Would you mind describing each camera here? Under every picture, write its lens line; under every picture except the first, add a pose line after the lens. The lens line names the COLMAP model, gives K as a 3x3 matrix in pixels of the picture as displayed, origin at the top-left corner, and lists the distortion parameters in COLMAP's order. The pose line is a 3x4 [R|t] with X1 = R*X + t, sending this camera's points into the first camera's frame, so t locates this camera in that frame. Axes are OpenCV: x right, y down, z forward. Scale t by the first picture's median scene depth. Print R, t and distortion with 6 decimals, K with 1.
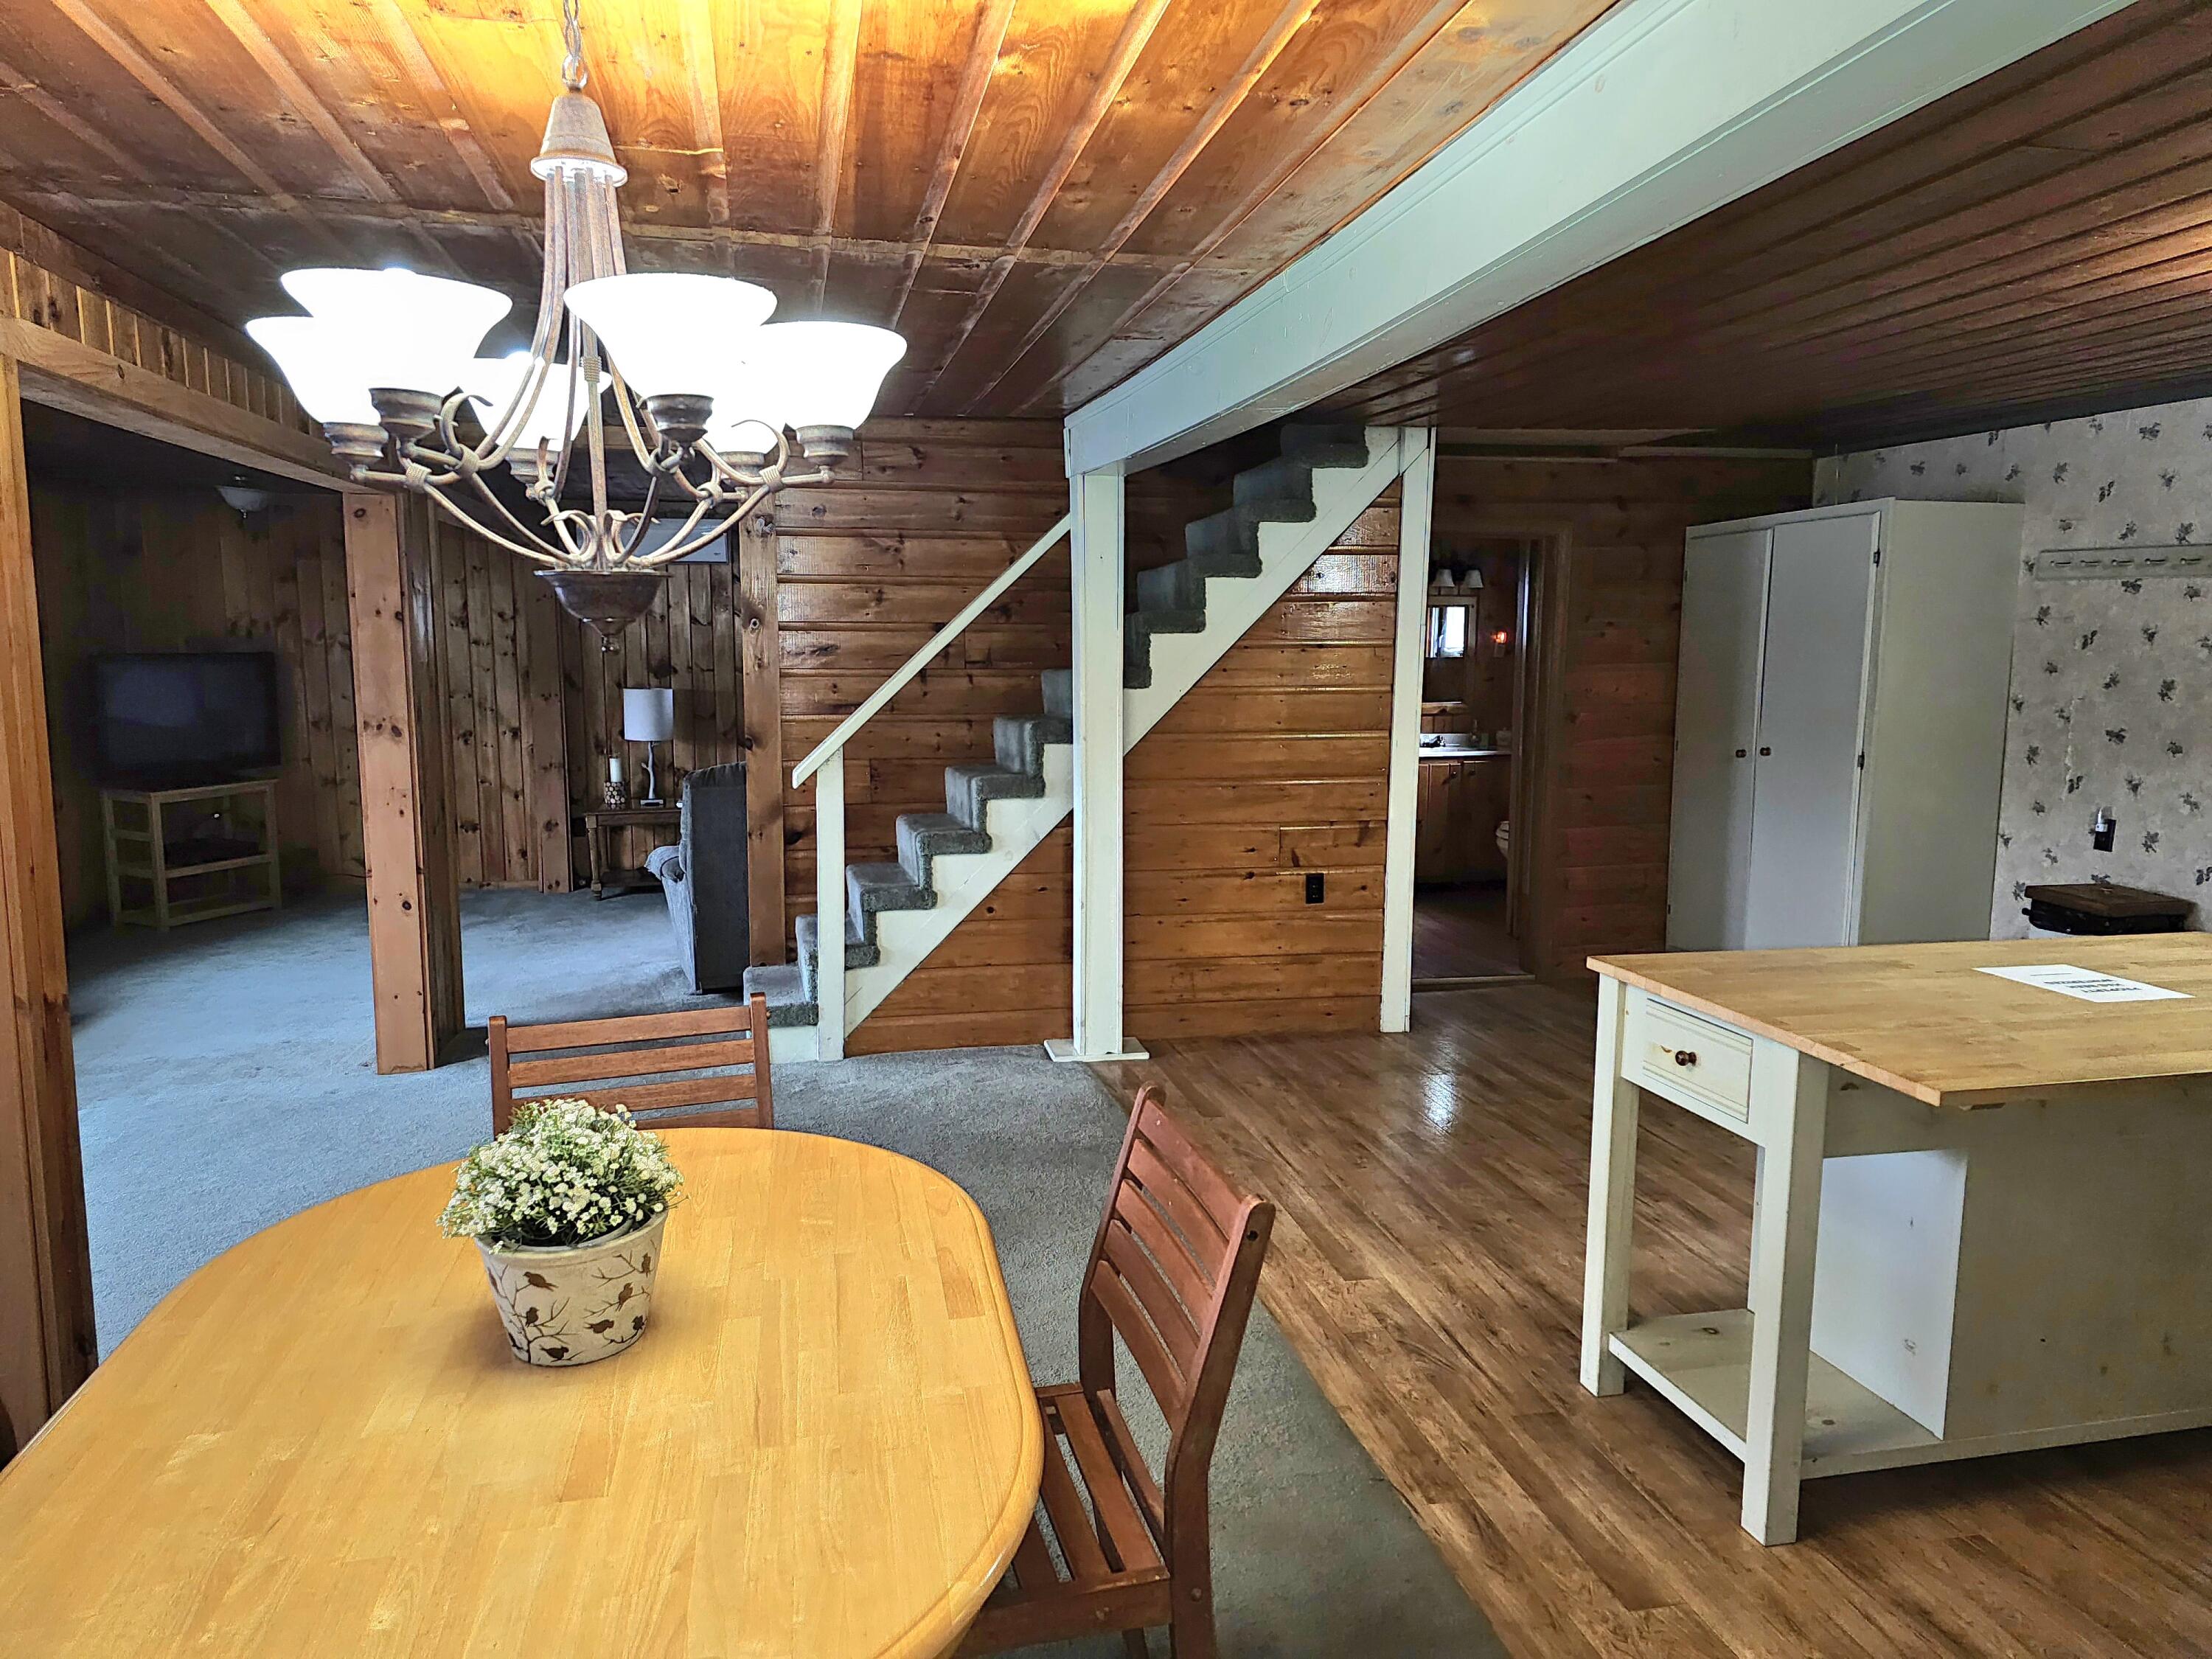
lens RADIAL K [[1467.6, 0, 1096.4], [0, 1467.6, 838.4], [0, 0, 1]] dist [0.073765, -0.066946]
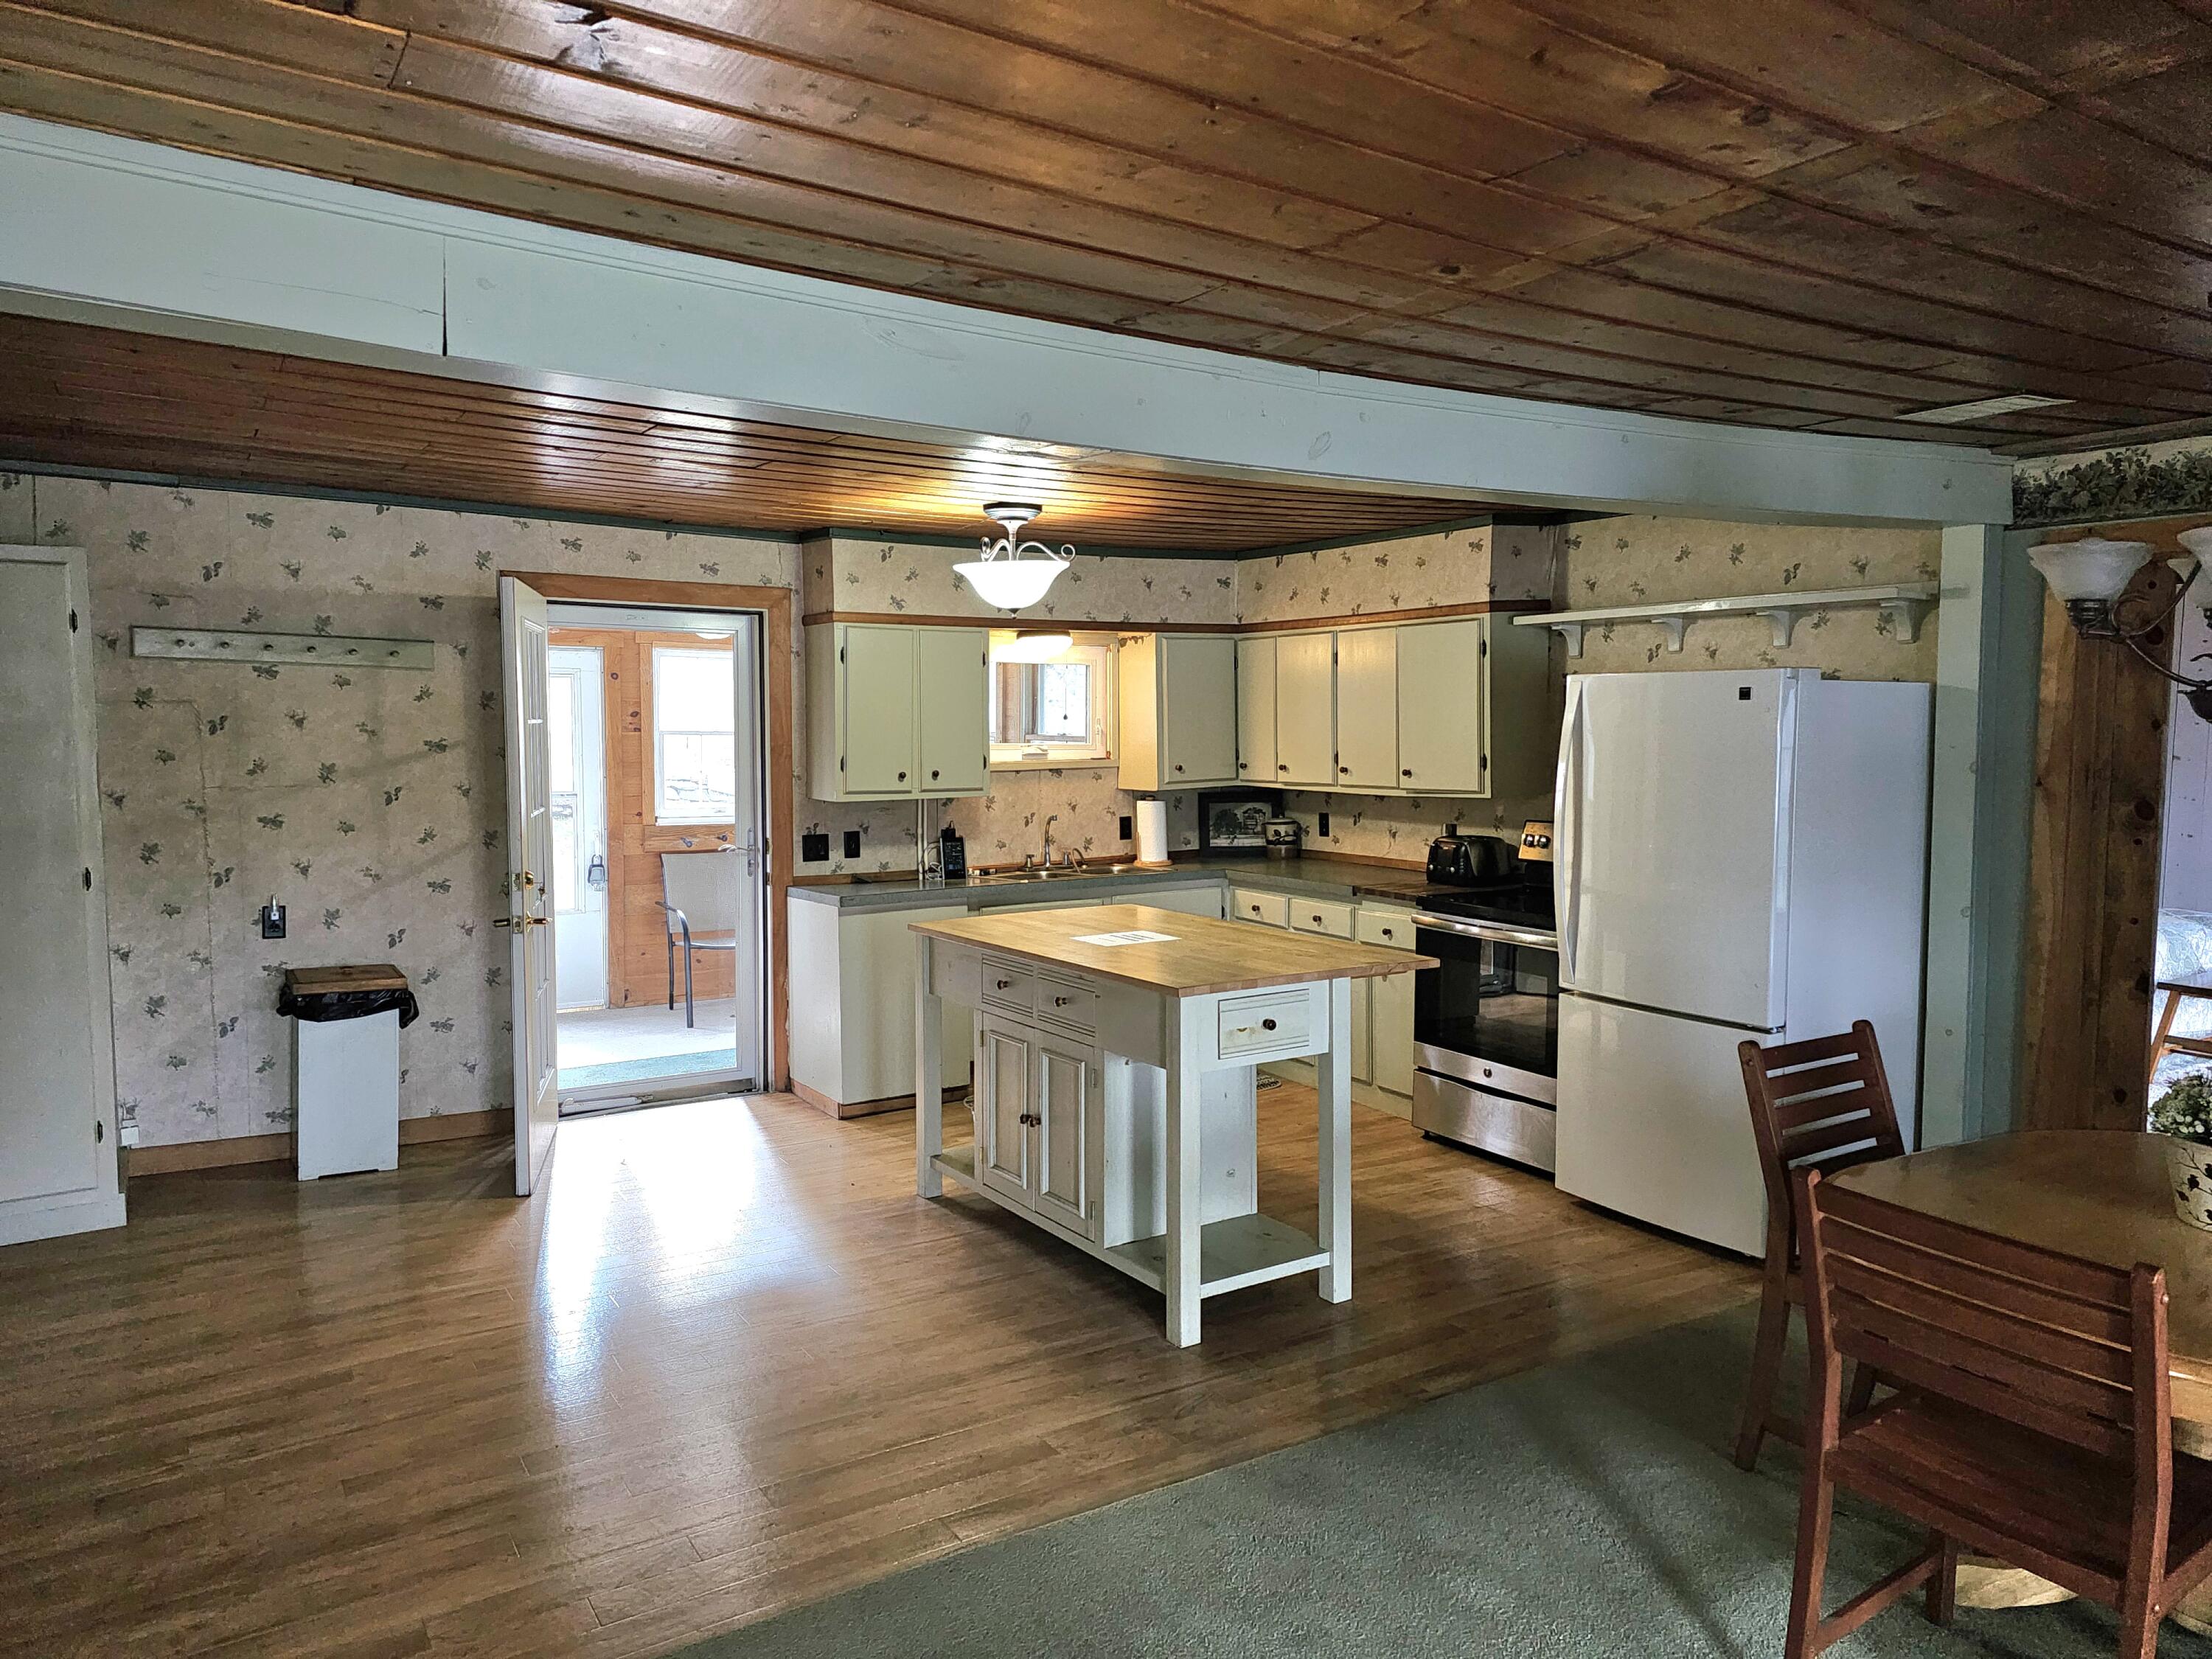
lens RADIAL K [[1467.6, 0, 1114.9], [0, 1467.6, 822.4], [0, 0, 1]] dist [0.073765, -0.066946]
pose [[-0.350271, -0.067116, 0.934241, -0.422934], [0.123183, 0.985465, 0.116981, -0.112003], [-0.928513, 0.156058, -0.336913, 0.795275]]
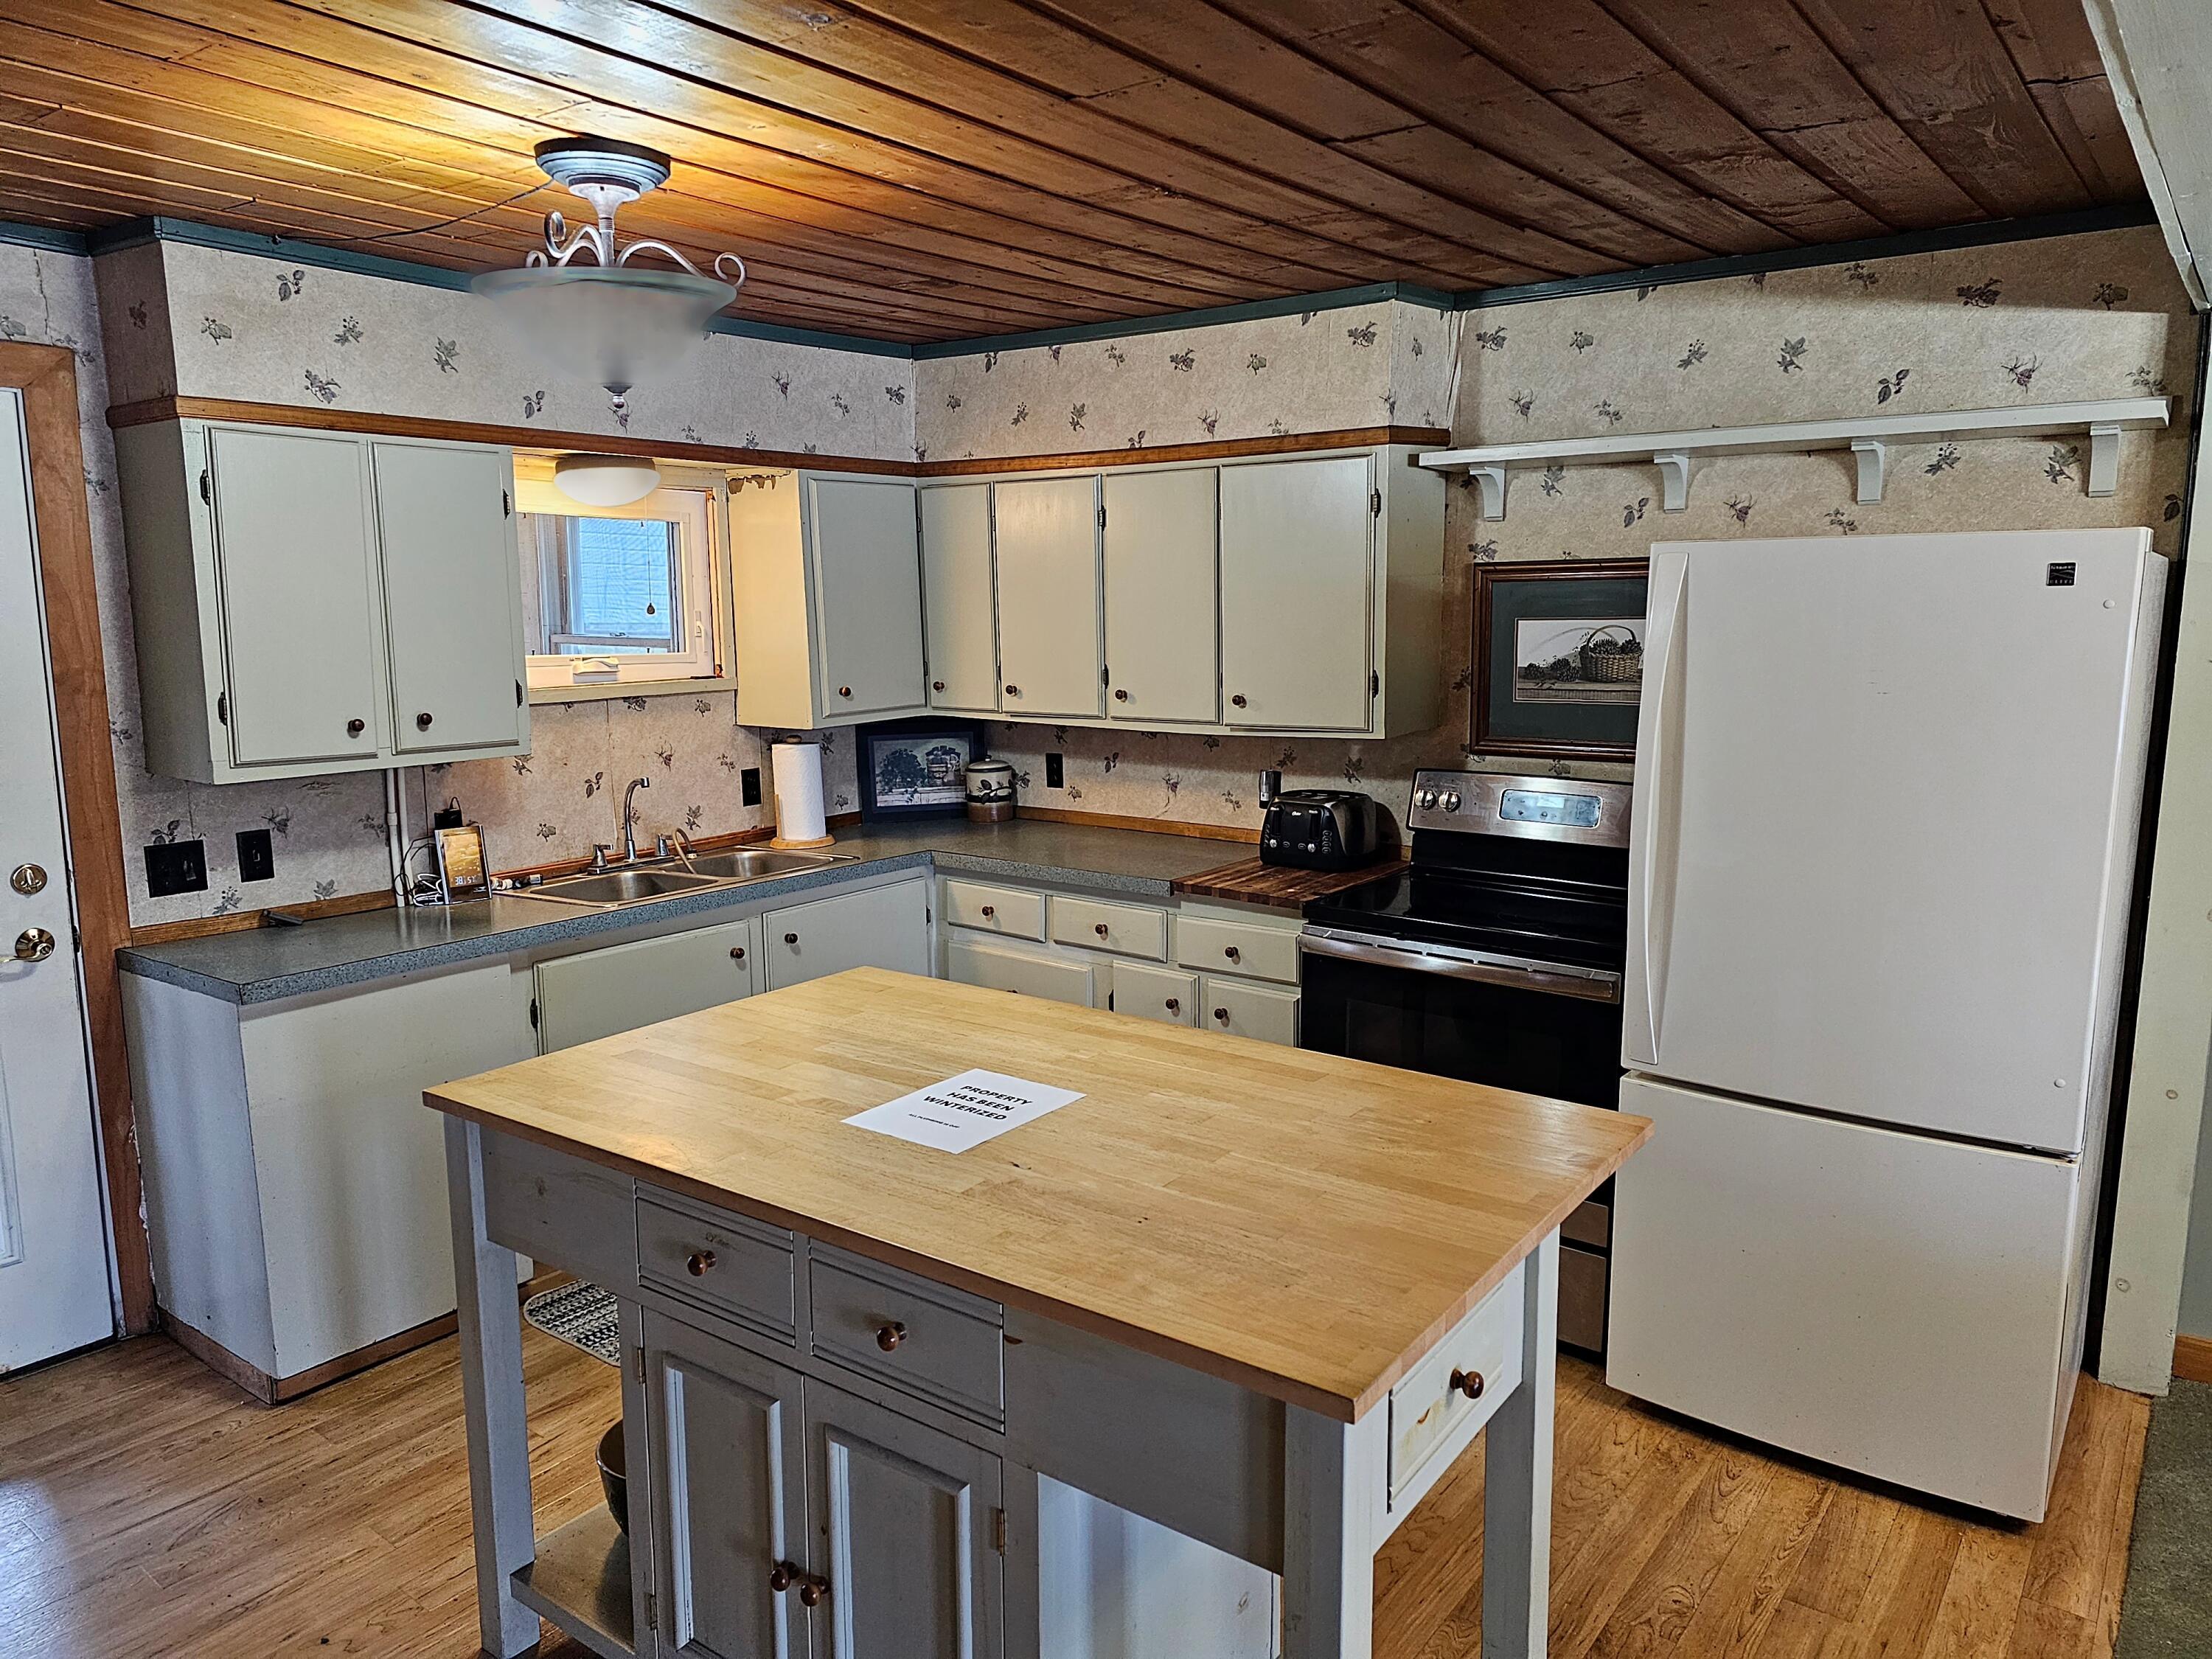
lens RADIAL K [[1467.6, 0, 1108.7], [0, 1467.6, 833.1], [0, 0, 1]] dist [0.073765, -0.066946]
pose [[-0.651712, -0.118215, 0.749197, 0.040228], [0.101668, 0.965249, 0.240745, -0.107488], [-0.751621, 0.233066, -0.617046, 0.713489]]
